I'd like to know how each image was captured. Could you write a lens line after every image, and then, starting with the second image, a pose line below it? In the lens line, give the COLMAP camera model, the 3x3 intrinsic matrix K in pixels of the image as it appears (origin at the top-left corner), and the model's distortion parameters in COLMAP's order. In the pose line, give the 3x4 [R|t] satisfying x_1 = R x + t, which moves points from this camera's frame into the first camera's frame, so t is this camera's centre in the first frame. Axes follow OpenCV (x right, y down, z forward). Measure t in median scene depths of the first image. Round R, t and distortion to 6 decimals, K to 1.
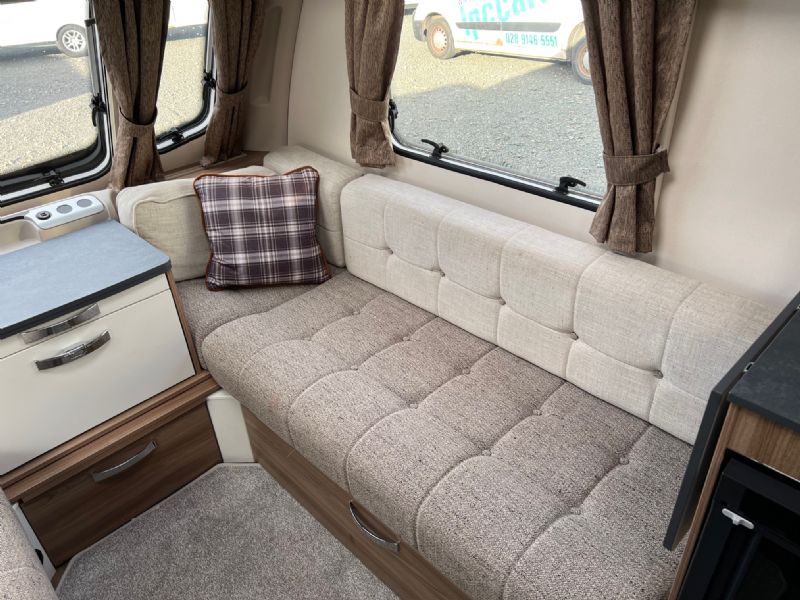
lens RADIAL K [[604.7, 0, 400.0], [0, 604.7, 300.0], [0, 0, 1]] dist [0.057636, -0.062505]
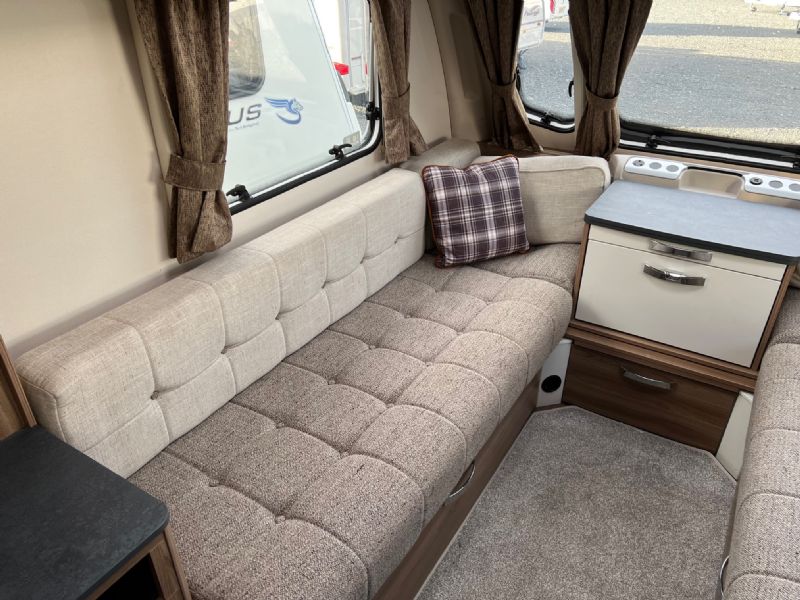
lens RADIAL K [[604.7, 0, 400.0], [0, 604.7, 300.0], [0, 0, 1]] dist [0.057636, -0.062505]
pose [[0.230563, 0.526048, -0.818605, 0.297524], [-0.532528, 0.772320, 0.346317, -0.008650], [0.814405, 0.356082, 0.458204, 0.013762]]
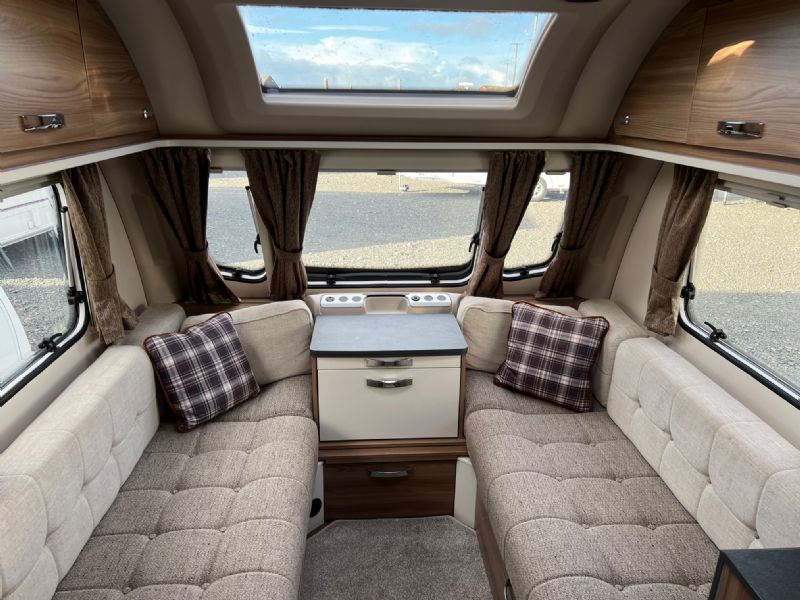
lens RADIAL K [[604.7, 0, 400.0], [0, 604.7, 300.0], [0, 0, 1]] dist [0.057636, -0.062505]
pose [[0.749282, 0.253809, -0.611684, 0.288433], [-0.390908, 0.915074, -0.099146, 0.027545], [0.534573, 0.313401, 0.784864, -0.184195]]
